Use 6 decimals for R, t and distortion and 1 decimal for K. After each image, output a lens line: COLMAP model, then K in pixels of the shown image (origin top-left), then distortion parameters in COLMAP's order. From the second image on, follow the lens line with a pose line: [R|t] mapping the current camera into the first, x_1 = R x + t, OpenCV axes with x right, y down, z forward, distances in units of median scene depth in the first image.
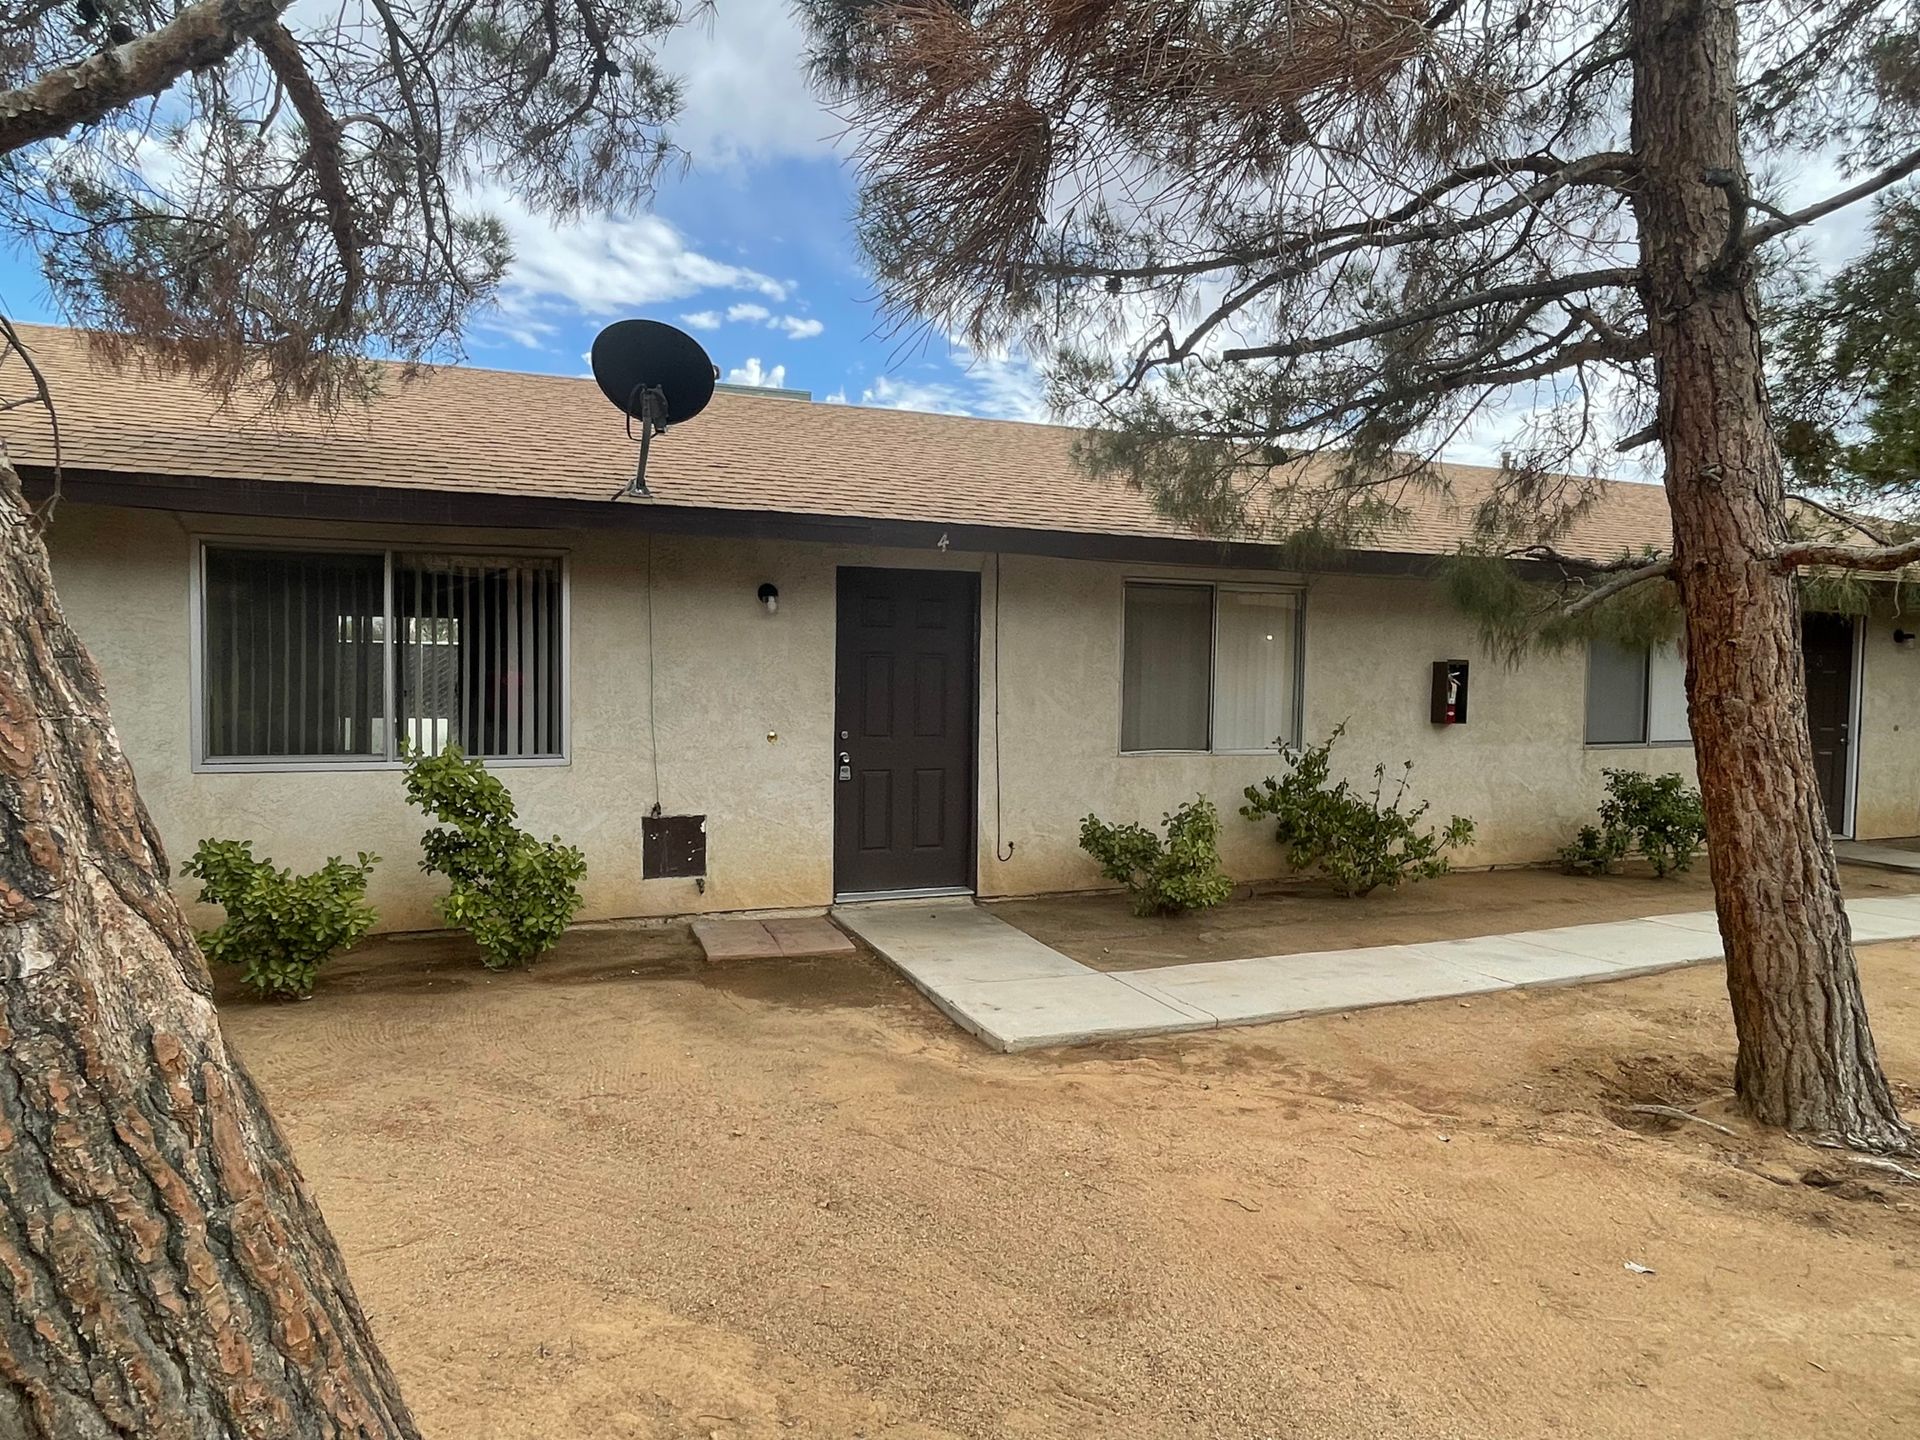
lens RADIAL K [[1165.9, 0, 960.0], [0, 1165.9, 720.0], [0, 0, 1]] dist [0.009091, -0.001701]
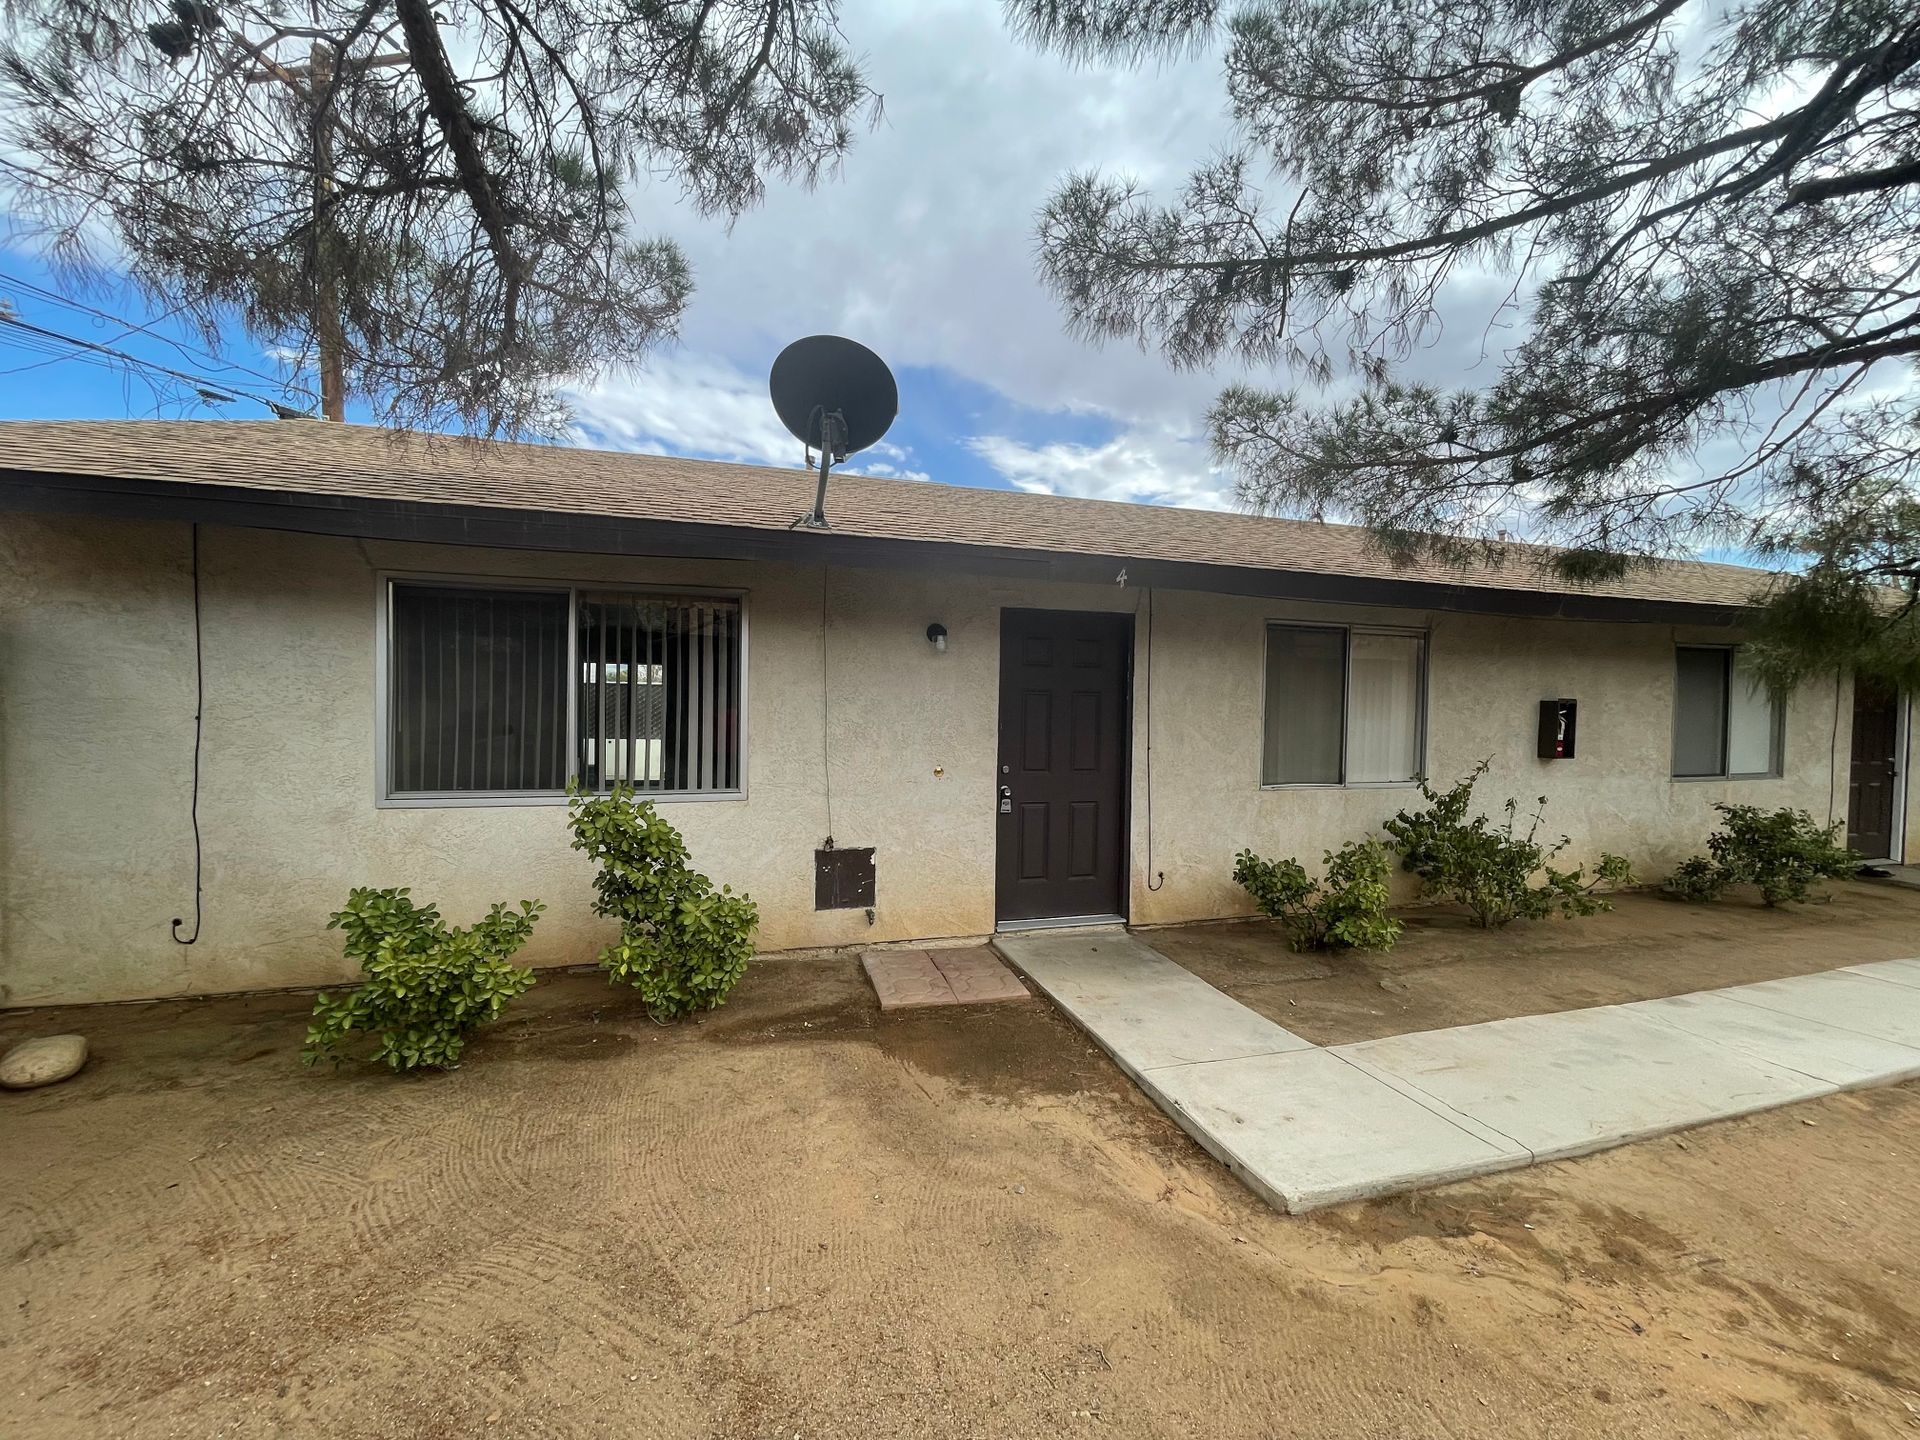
lens RADIAL K [[775.3, 0, 960.0], [0, 775.3, 720.0], [0, 0, 1]] dist [0.000276, 0.000577]
pose [[0.997319, 0.004653, -0.073025, -0.107360], [-0.006287, 0.999735, -0.022156, -0.018865], [0.072903, 0.022555, 0.997084, 0.365210]]
